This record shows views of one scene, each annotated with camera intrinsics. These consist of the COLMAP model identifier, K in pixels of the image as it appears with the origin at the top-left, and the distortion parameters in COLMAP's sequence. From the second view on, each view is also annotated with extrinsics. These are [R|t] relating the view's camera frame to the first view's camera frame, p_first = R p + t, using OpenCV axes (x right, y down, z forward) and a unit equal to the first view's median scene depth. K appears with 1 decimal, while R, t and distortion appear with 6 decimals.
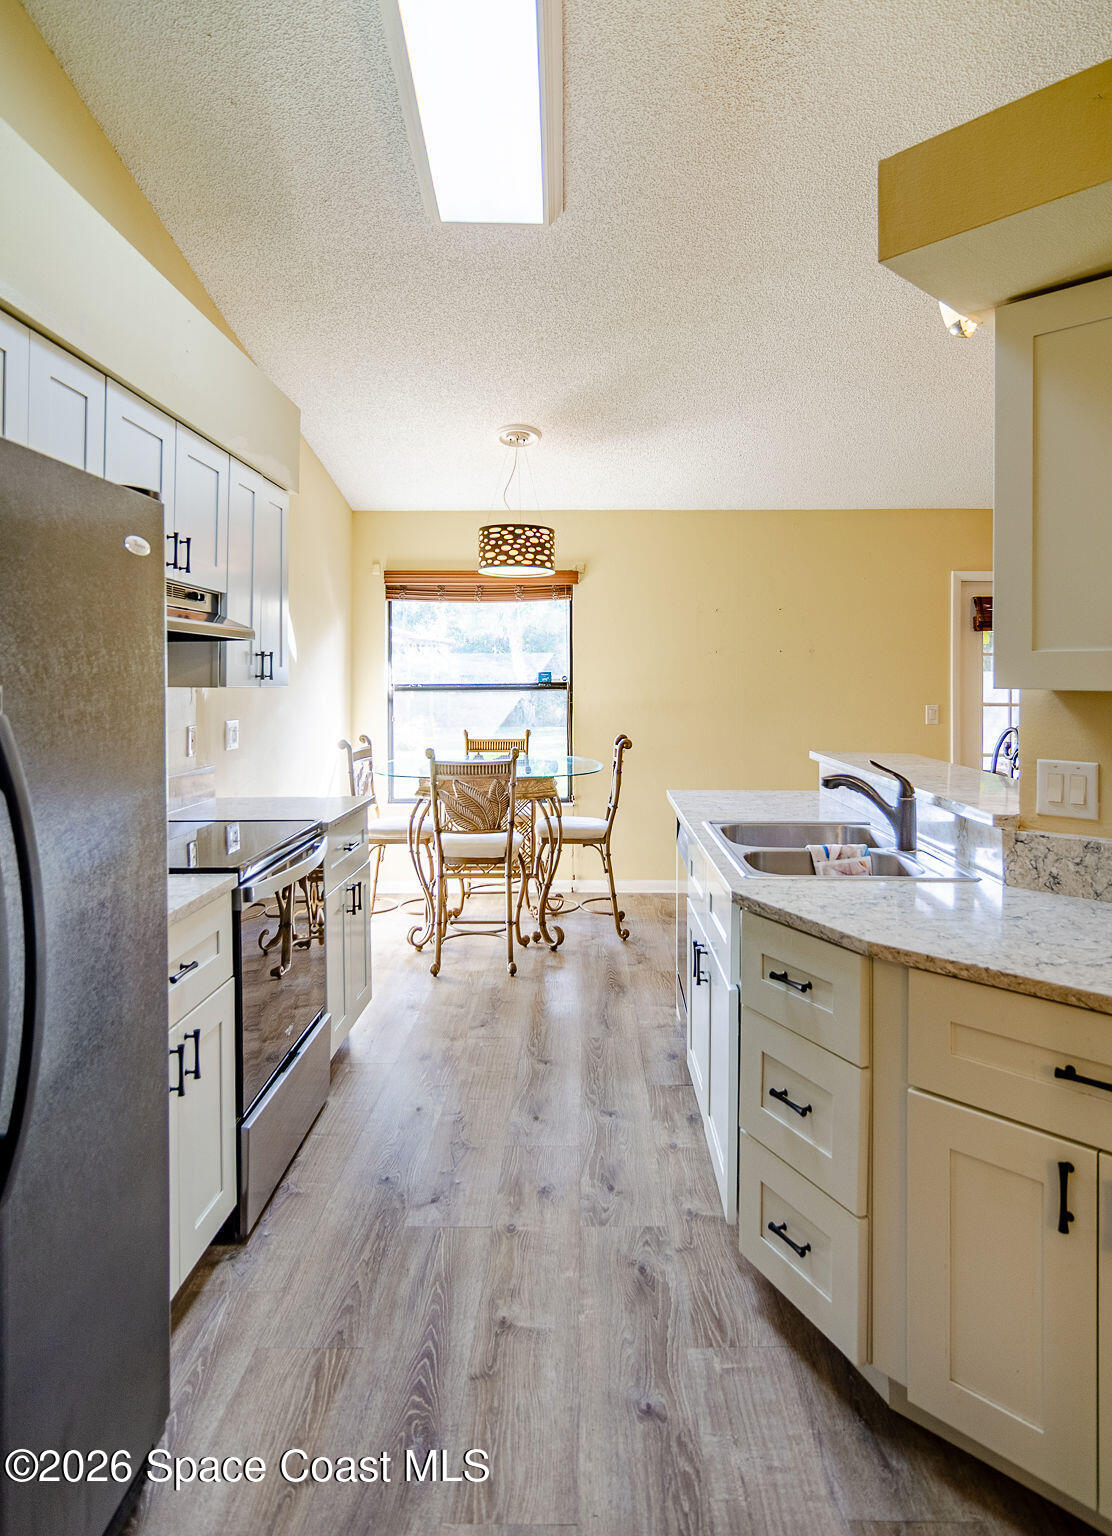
lens RADIAL K [[879.3, 0, 555.4], [0, 879.3, 766.6], [0, 0, 1]] dist [0.000767, -0.000029]
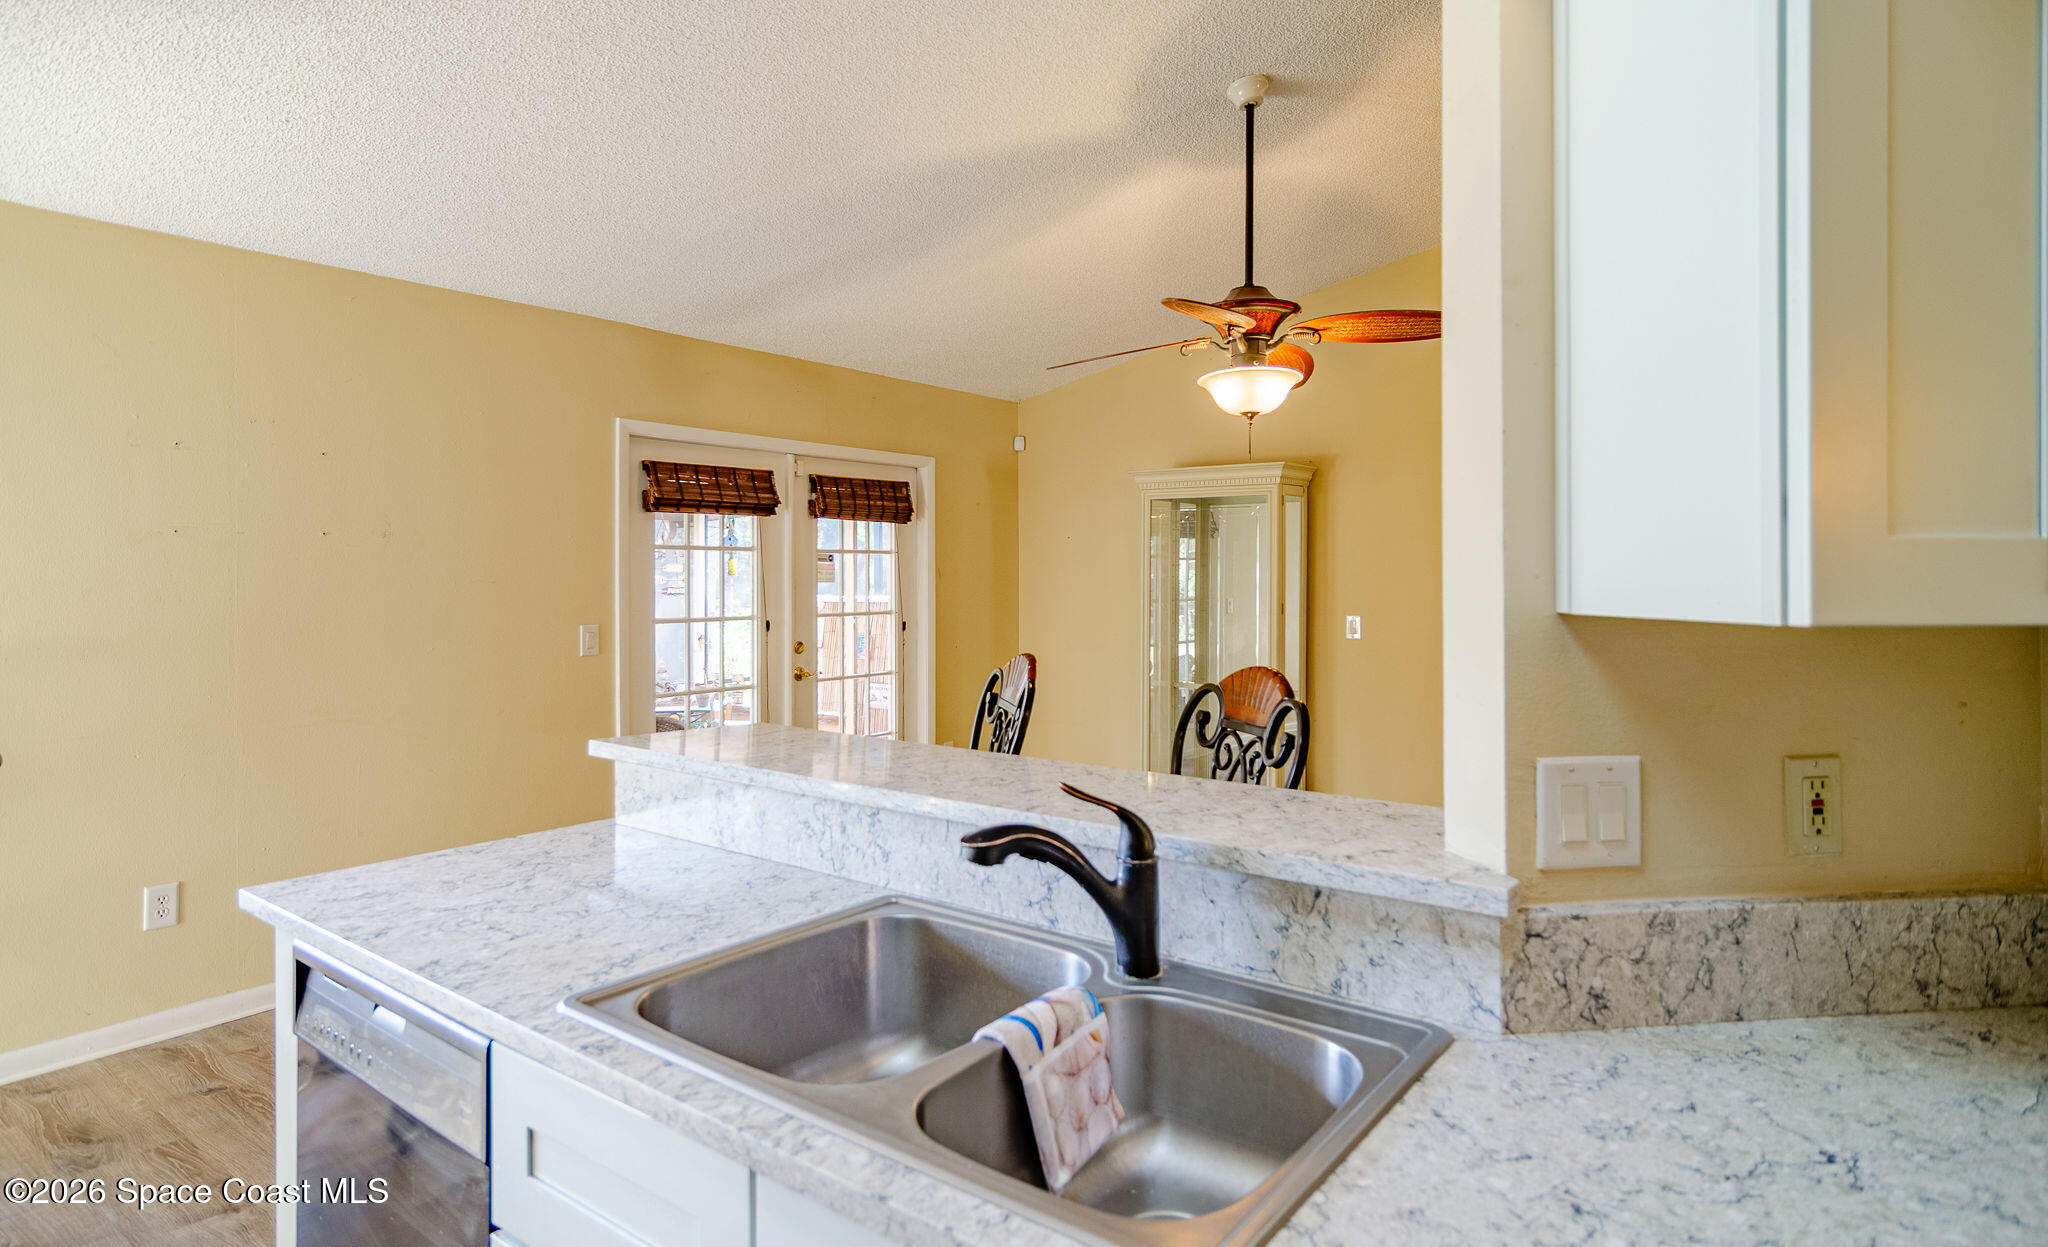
lens RADIAL K [[1119.3, 0, 984.8], [0, 1119.3, 559.1], [0, 0, 1]] dist [-0.003483, 0.000311]
pose [[0.588881, 0.005116, 0.808203, -0.139916], [0.088738, 0.993525, -0.070947, -0.100723], [-0.803333, 0.113497, 0.584614, 0.847379]]
